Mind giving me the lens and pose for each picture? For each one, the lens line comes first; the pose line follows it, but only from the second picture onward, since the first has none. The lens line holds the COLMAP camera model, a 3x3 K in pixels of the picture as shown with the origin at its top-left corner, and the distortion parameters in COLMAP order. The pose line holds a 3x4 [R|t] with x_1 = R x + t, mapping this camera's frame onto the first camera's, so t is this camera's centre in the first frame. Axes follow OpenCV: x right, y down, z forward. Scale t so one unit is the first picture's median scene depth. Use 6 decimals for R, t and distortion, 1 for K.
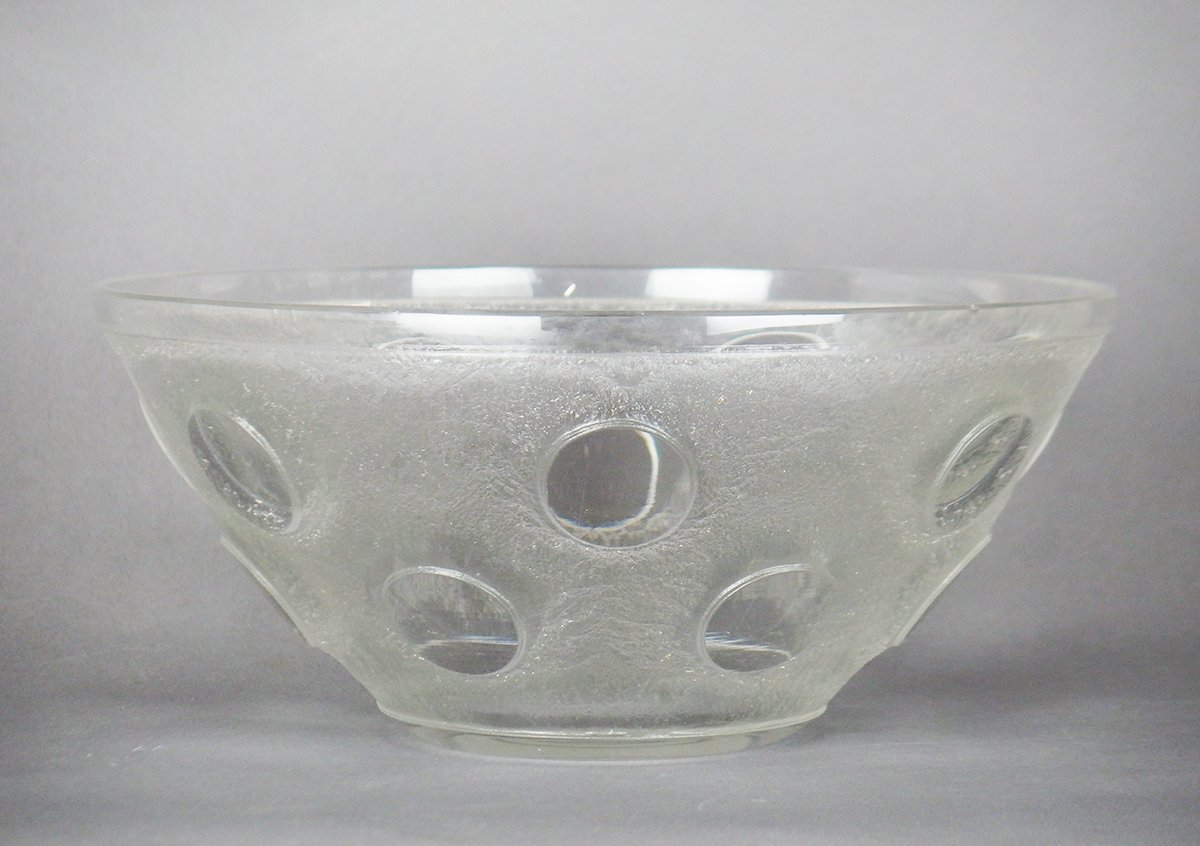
lens RADIAL K [[4574.1, 0, 600.8], [0, 4574.1, 423.0], [0, 0, 1]] dist [-0.043242, 0.000000]
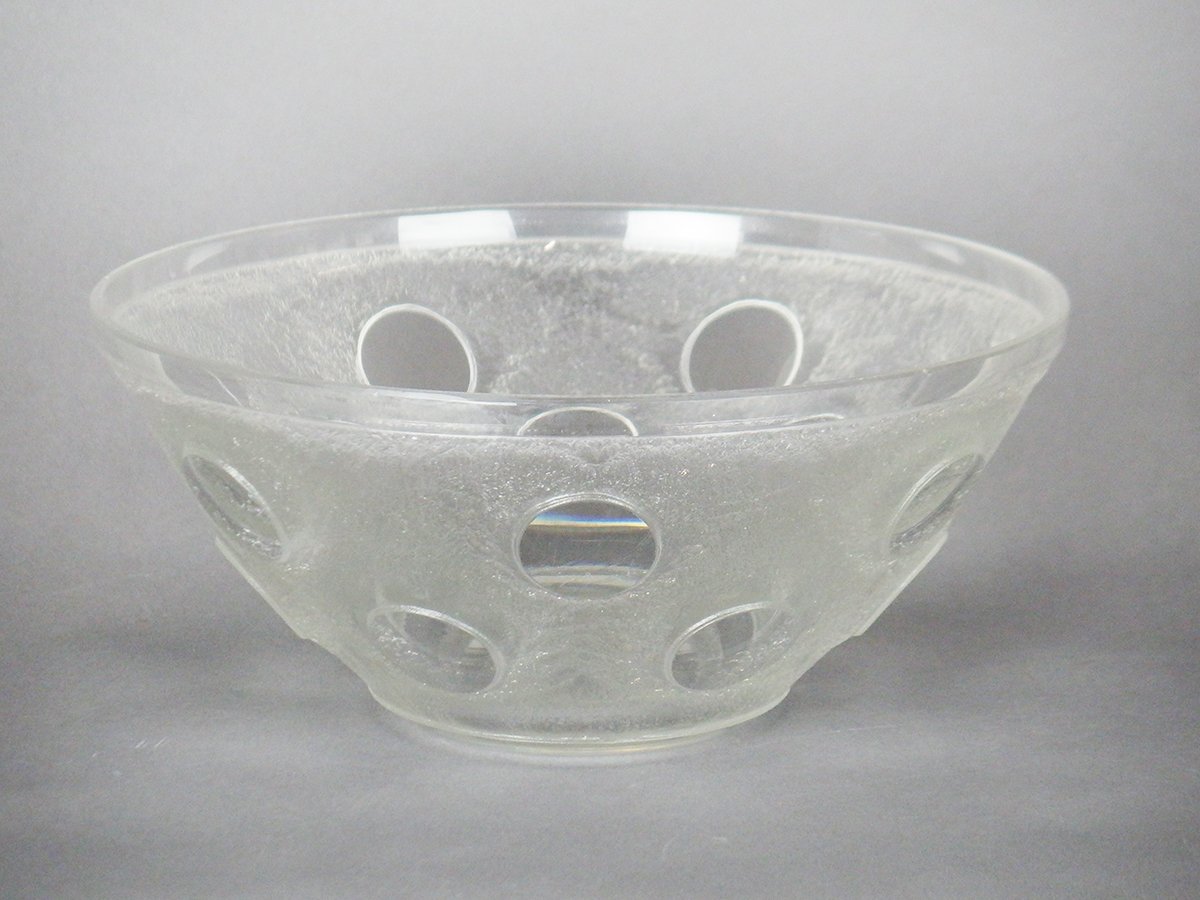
lens RADIAL K [[4571.4, 0, 599.2], [0, 4571.4, 449.9], [0, 0, 1]] dist [0.002358, 0.000000]
pose [[0.999971, -0.002031, -0.007368, 0.013996], [0.003060, 0.989792, 0.142487, -0.155644], [0.007004, -0.142505, 0.989769, -0.043348]]
